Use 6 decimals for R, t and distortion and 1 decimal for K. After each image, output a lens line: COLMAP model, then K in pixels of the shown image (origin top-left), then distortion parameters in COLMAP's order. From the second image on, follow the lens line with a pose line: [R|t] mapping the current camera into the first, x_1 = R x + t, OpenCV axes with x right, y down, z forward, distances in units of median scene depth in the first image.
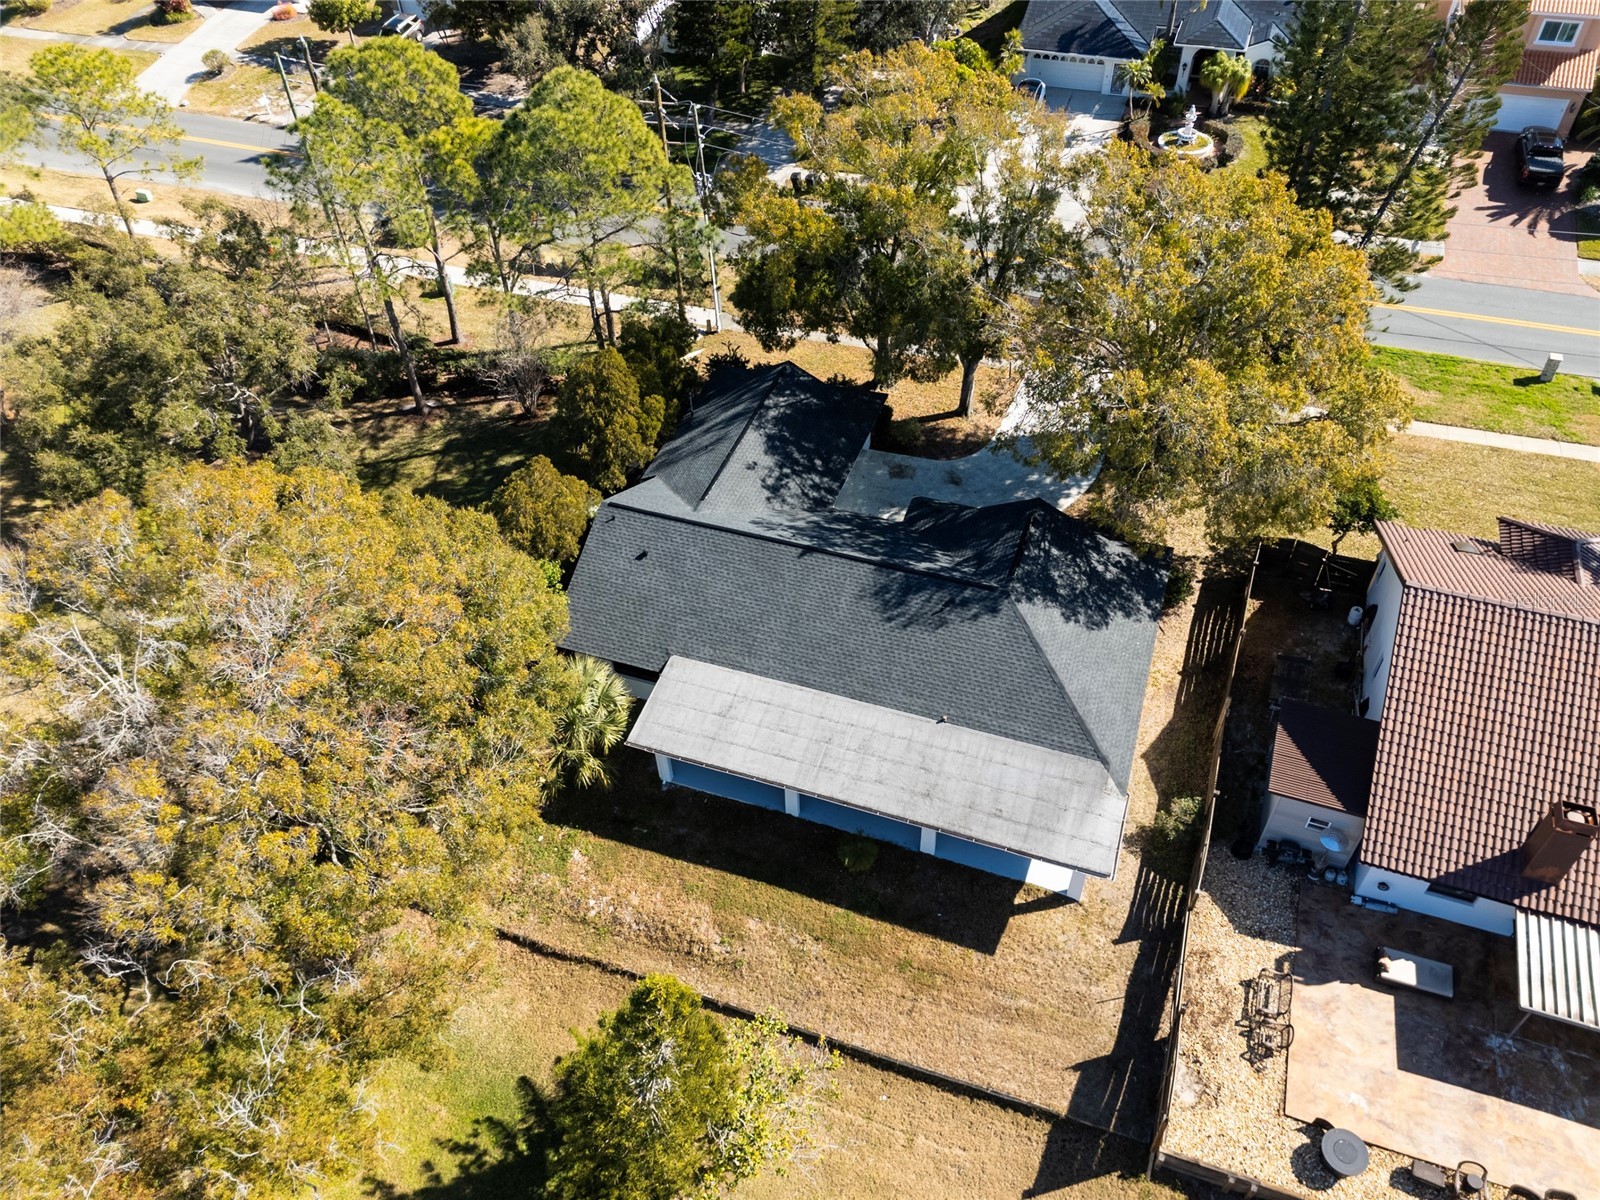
lens RADIAL K [[1124.3, 0, 798.2], [0, 1124.3, 602.4], [0, 0, 1]] dist [0.005262, 0.000680]
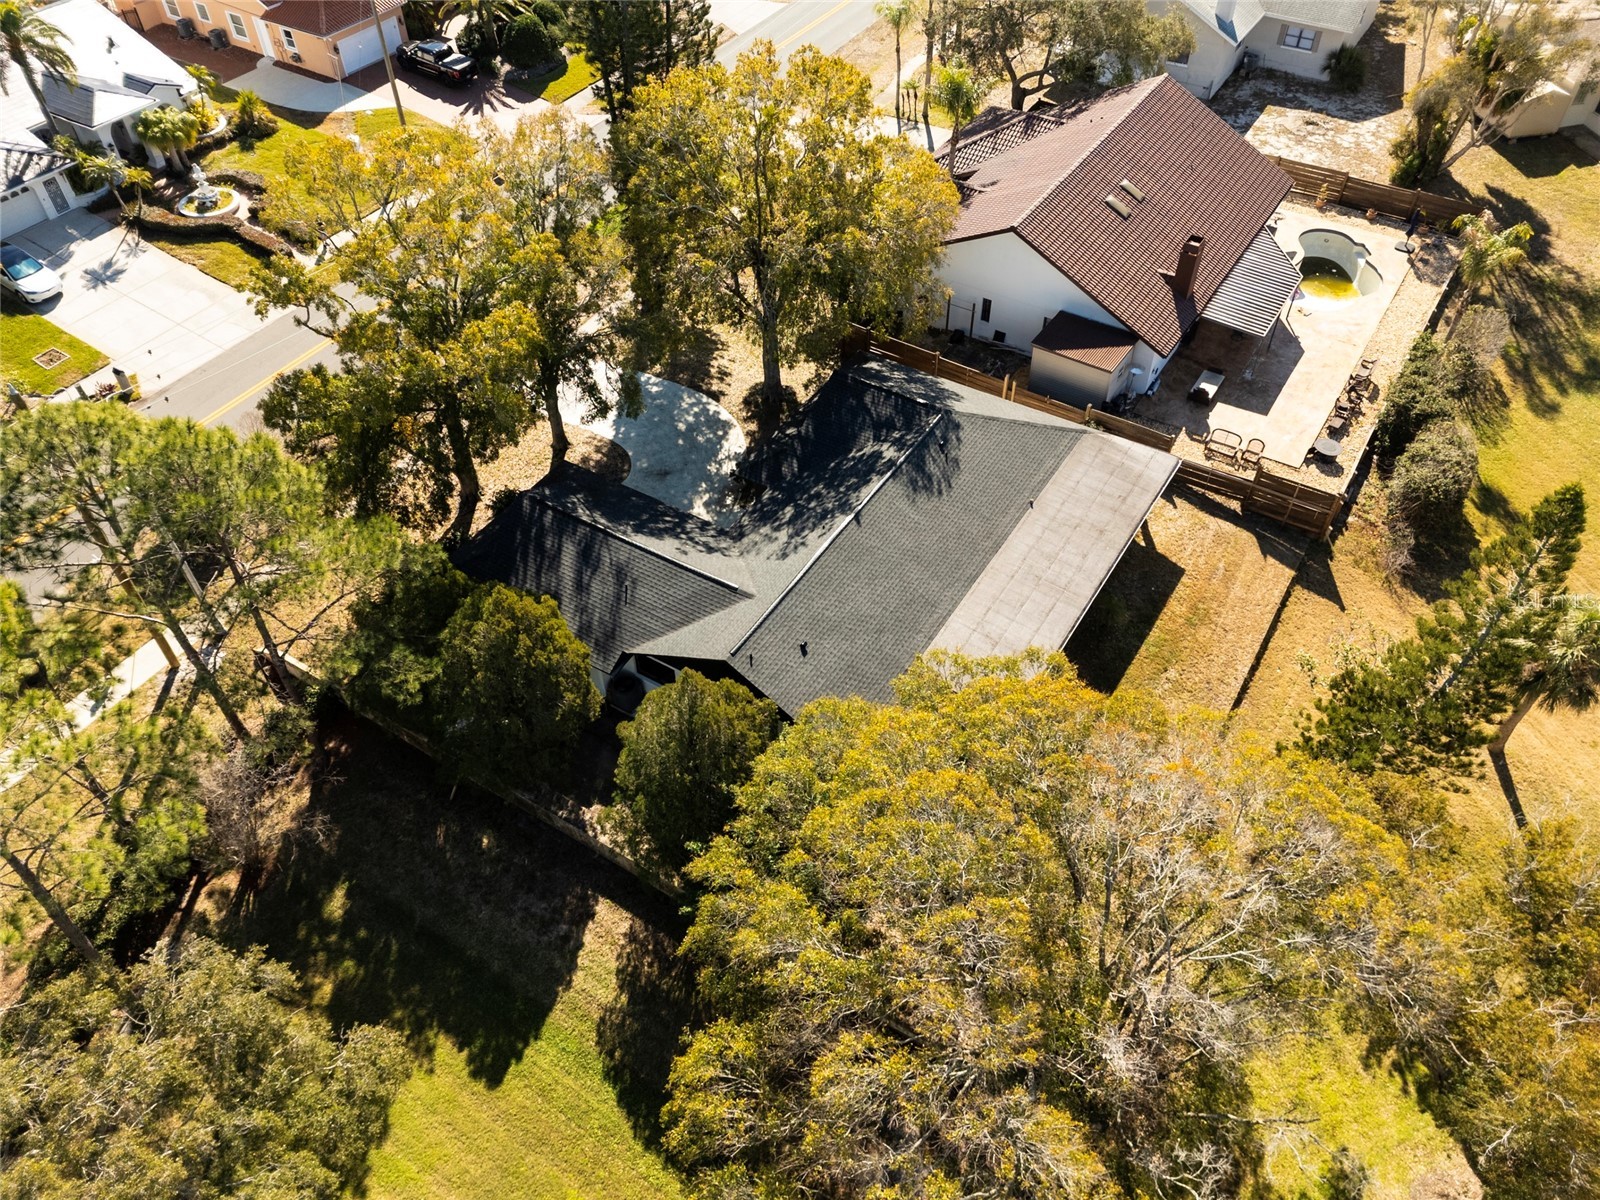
lens RADIAL K [[1124.3, 0, 798.6], [0, 1124.3, 598.4], [0, 0, 1]] dist [0.005262, 0.000680]
pose [[0.227977, -0.690615, 0.686351, -0.841050], [0.707450, 0.601822, 0.370575, -0.463812], [-0.668986, 0.401076, 0.625776, 0.492615]]
